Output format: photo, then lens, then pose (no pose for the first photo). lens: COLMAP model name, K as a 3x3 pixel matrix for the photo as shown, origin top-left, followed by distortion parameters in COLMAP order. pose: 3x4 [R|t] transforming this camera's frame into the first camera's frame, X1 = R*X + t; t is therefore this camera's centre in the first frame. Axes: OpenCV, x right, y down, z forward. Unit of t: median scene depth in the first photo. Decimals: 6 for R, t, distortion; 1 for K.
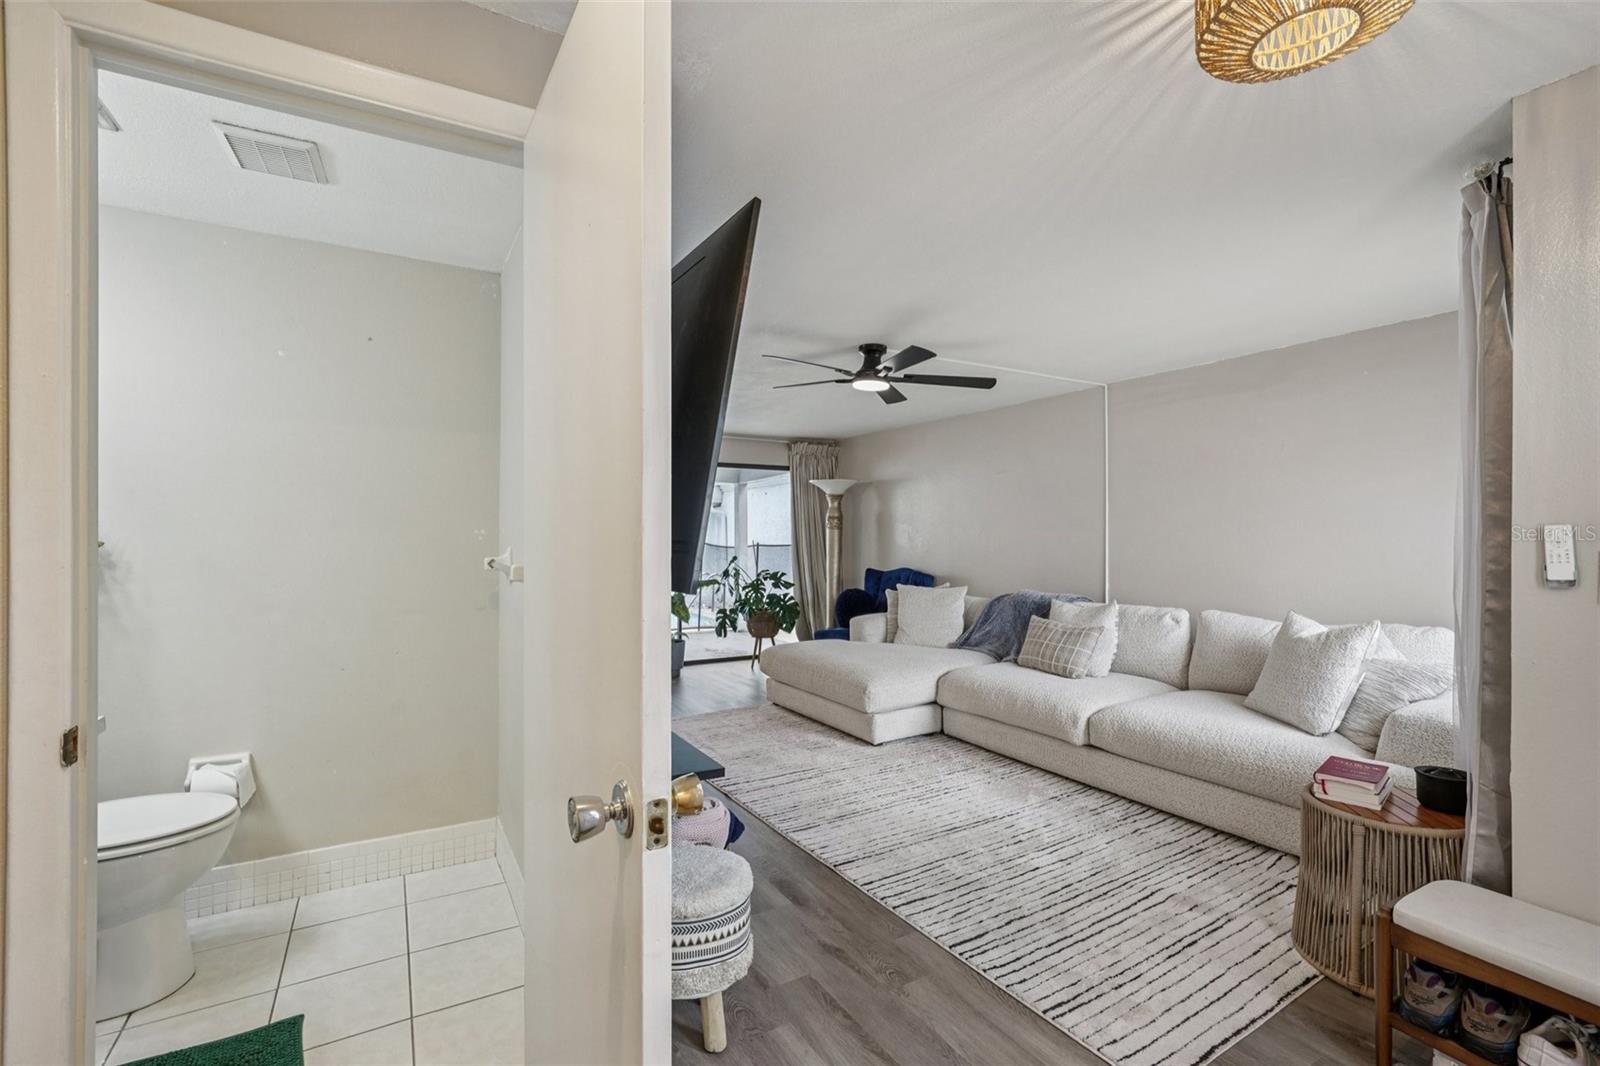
lens RADIAL K [[706.4, 0, 800.0], [0, 706.4, 533.0], [0, 0, 1]] dist [-0.001827, 0.000108]
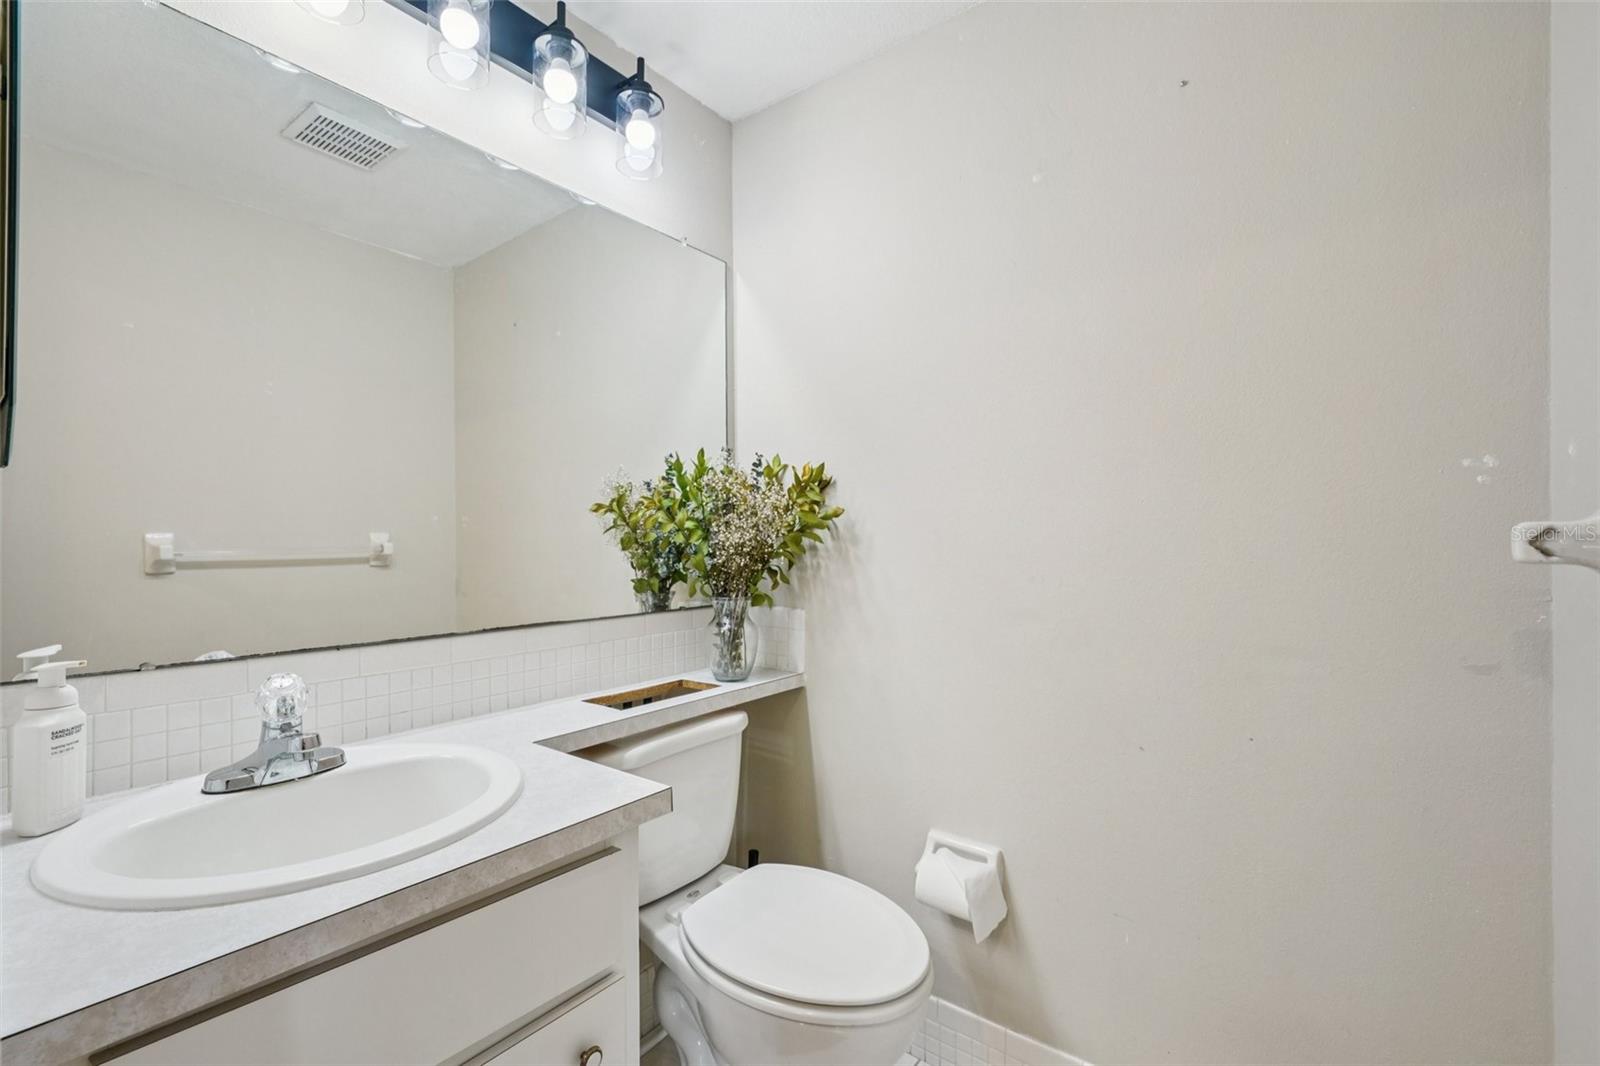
lens RADIAL K [[680.2, 0, 797.4], [0, 680.2, 538.6], [0, 0, 1]] dist [-0.010495, 0.000087]
pose [[0.377714, -0.003338, -0.925916, -0.193628], [0.006503, 0.999978, -0.000952, 0.026629], [0.925899, -0.005662, 0.377728, 0.397369]]
